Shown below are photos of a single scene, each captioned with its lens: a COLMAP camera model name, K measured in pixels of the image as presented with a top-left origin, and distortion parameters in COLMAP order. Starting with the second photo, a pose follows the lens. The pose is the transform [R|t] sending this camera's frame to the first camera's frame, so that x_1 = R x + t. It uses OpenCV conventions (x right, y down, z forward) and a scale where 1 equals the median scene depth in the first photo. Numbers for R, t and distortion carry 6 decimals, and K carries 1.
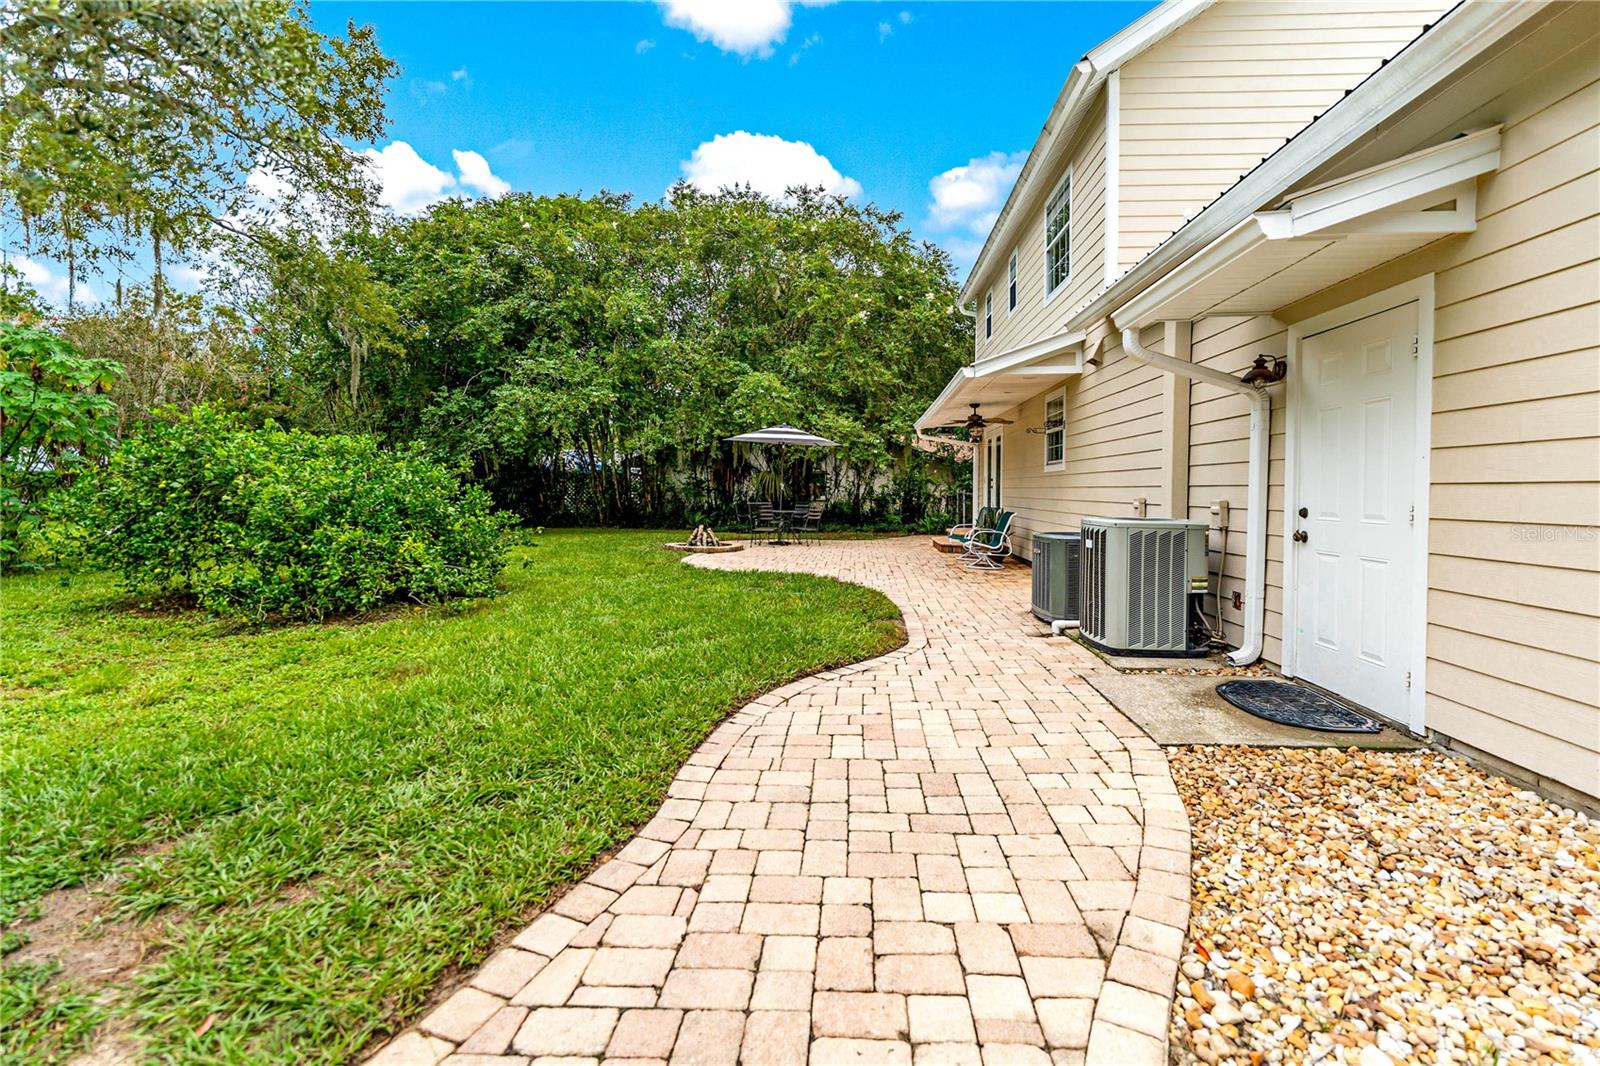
lens RADIAL K [[718.9, 0, 825.8], [0, 718.9, 500.2], [0, 0, 1]] dist [0.002526, -0.001001]
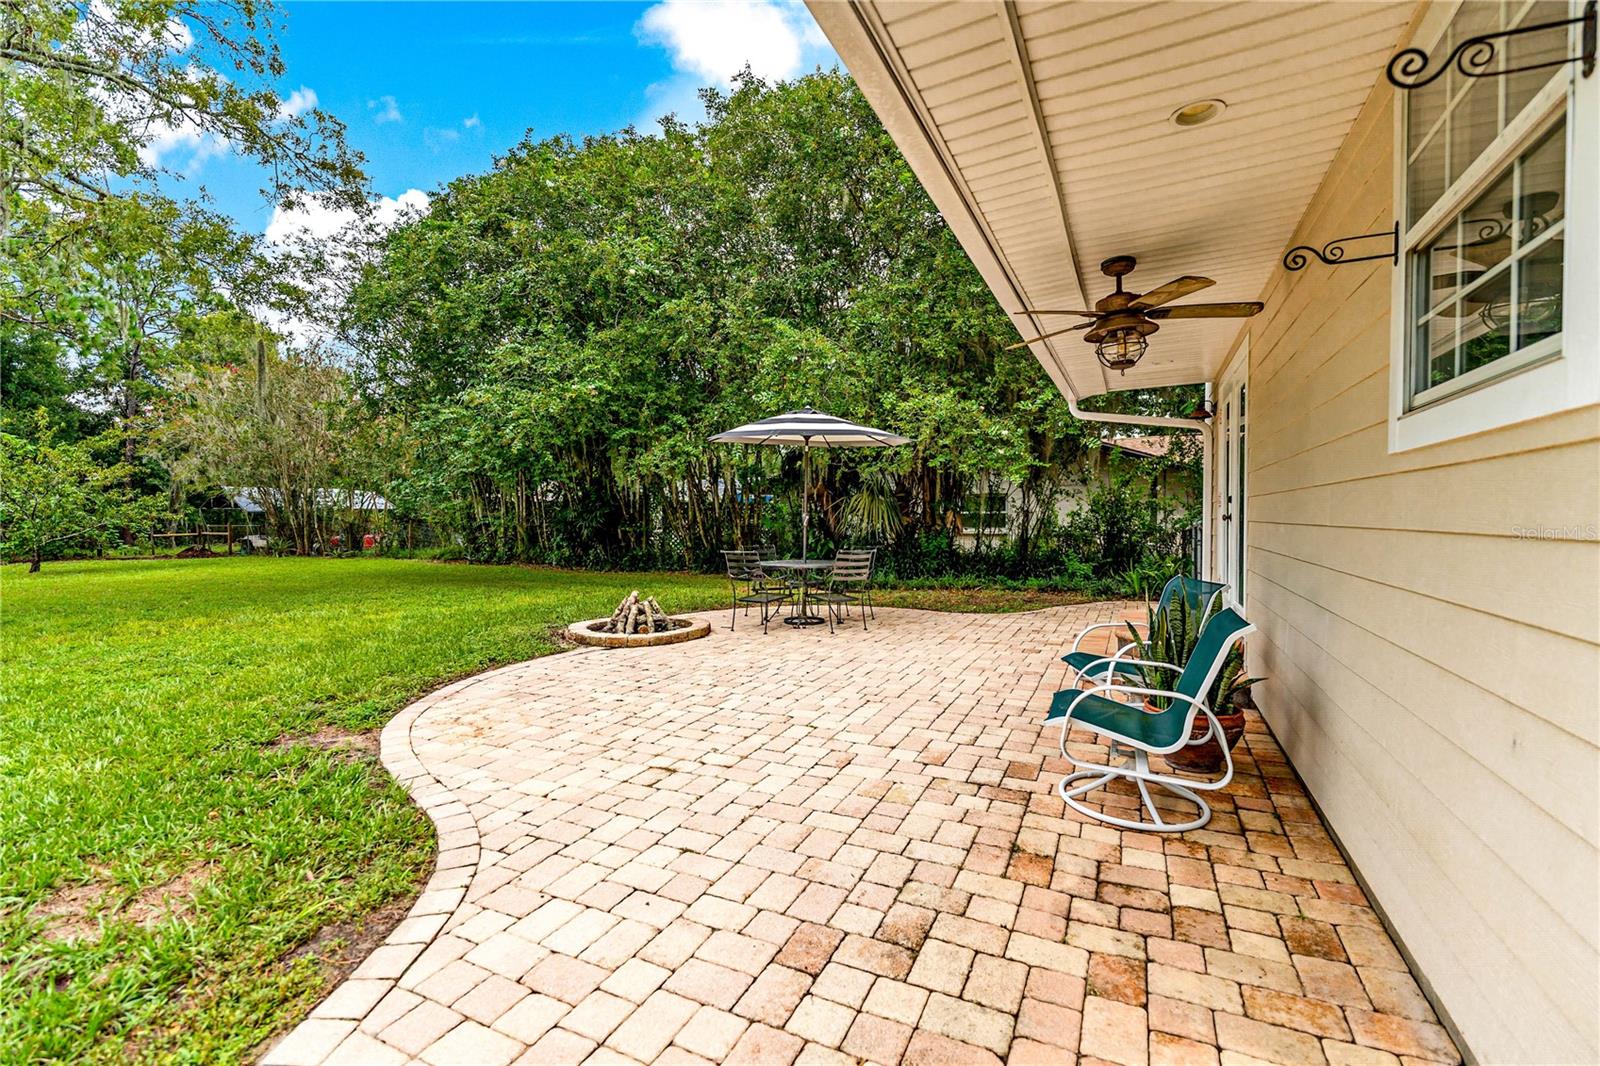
lens RADIAL K [[718.9, 0, 792.9], [0, 718.9, 530.2], [0, 0, 1]] dist [0.002526, -0.001001]
pose [[0.921350, -0.006608, -0.388678, 0.184707], [0.007637, 0.999970, 0.001102, -0.014697], [0.388659, -0.003984, 0.921373, 0.605737]]
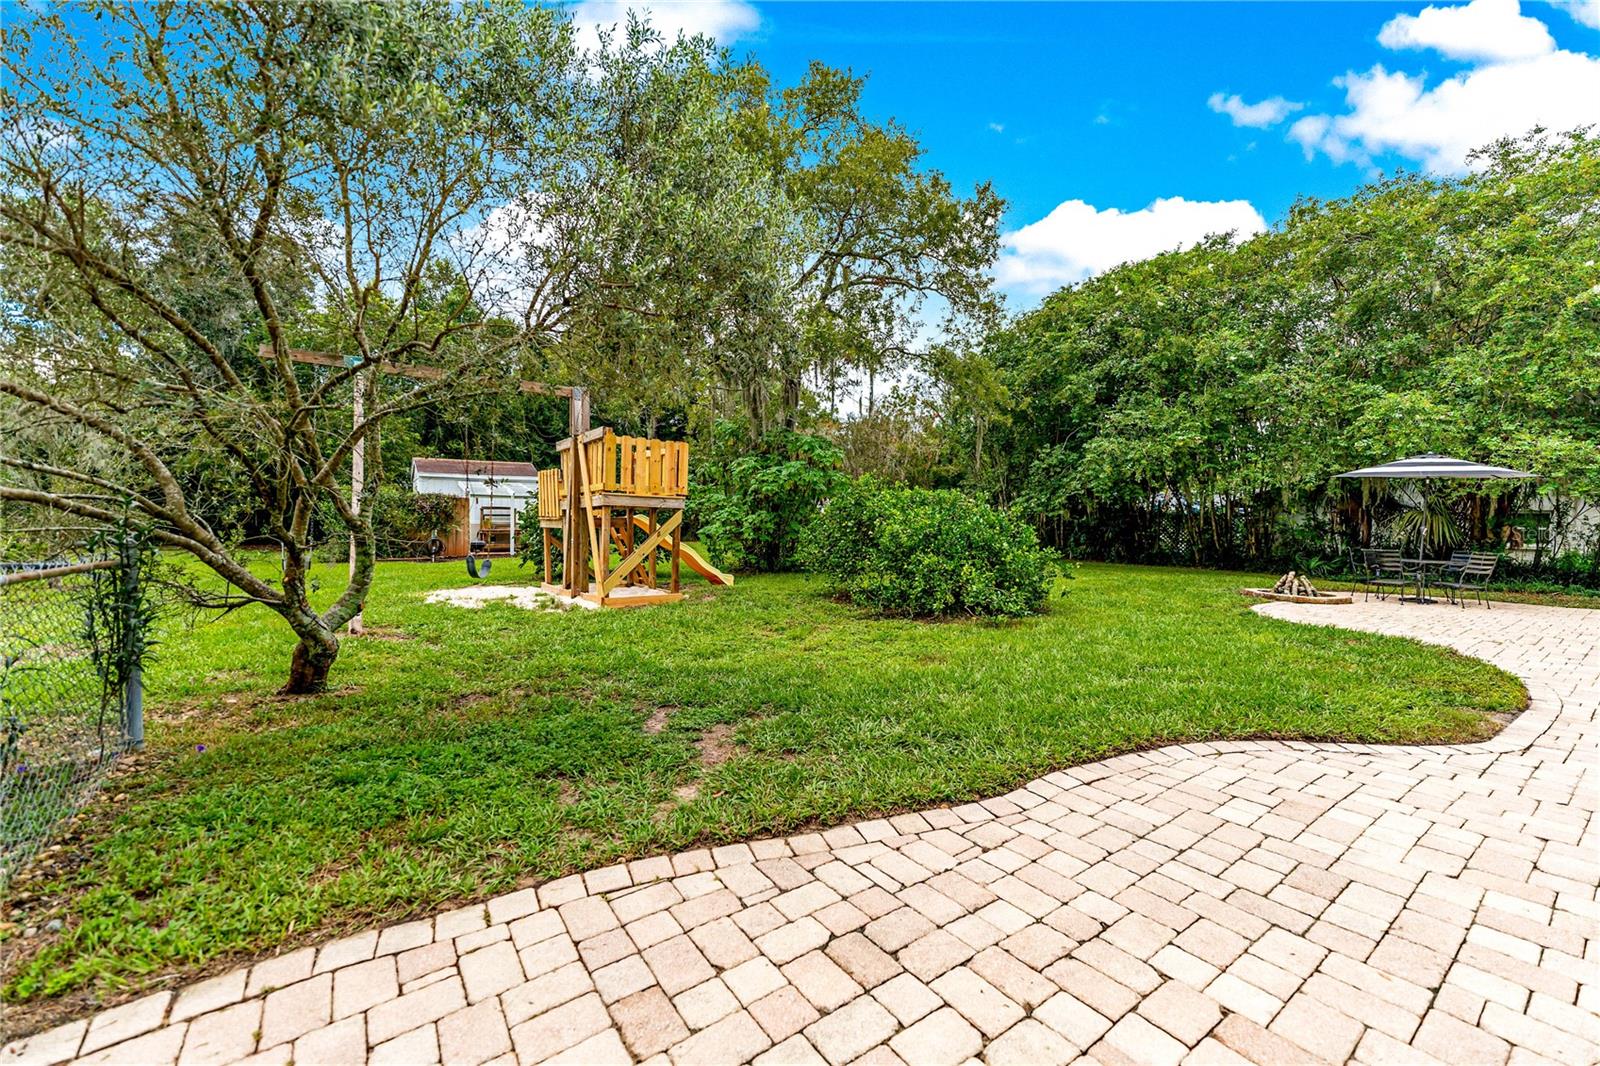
lens RADIAL K [[635.4, 0, 799.1], [0, 635.4, 529.3], [0, 0, 1]] dist [0.002106, -0.000276]
pose [[0.619614, 0.015127, -0.784761, 0.080125], [-0.025391, 0.999677, -0.000778, -0.002740], [0.784496, 0.020407, 0.619799, 0.005761]]
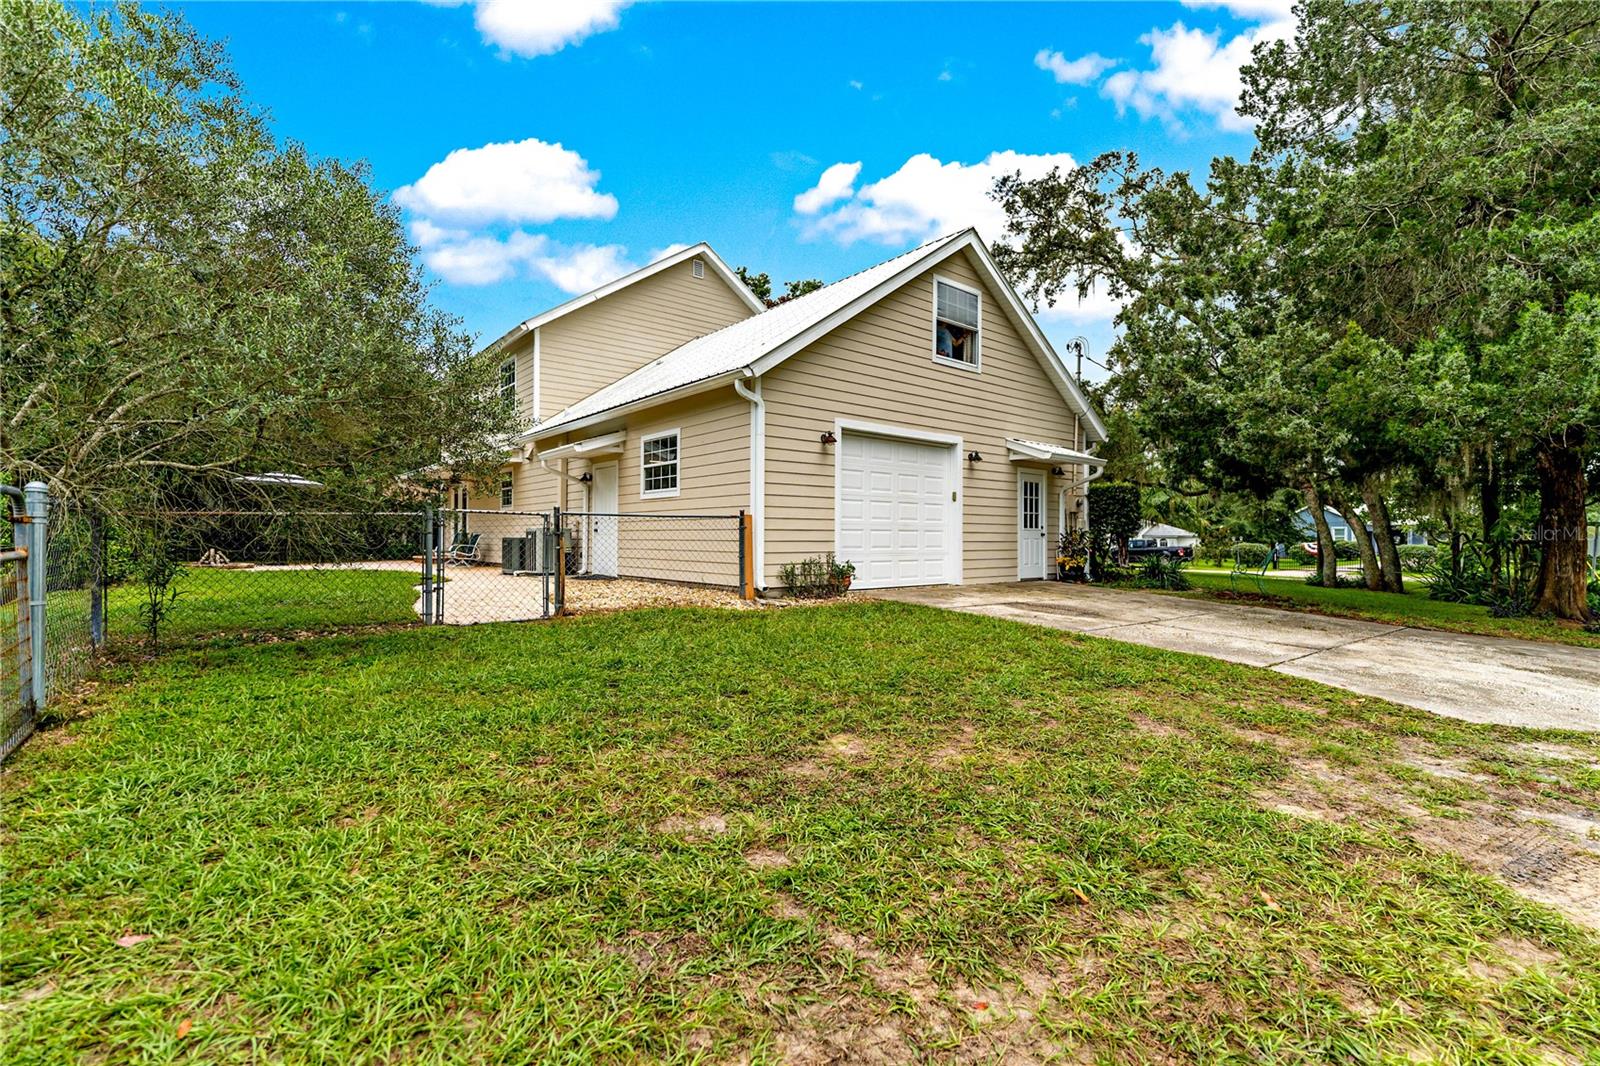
lens RADIAL K [[718.9, 0, 799.7], [0, 718.9, 529.6], [0, 0, 1]] dist [0.002526, -0.001001]
pose [[0.743948, 0.004018, 0.668226, -0.293538], [0.011076, 0.999770, -0.018343, 0.041683], [-0.668146, 0.021047, 0.743733, -0.723889]]
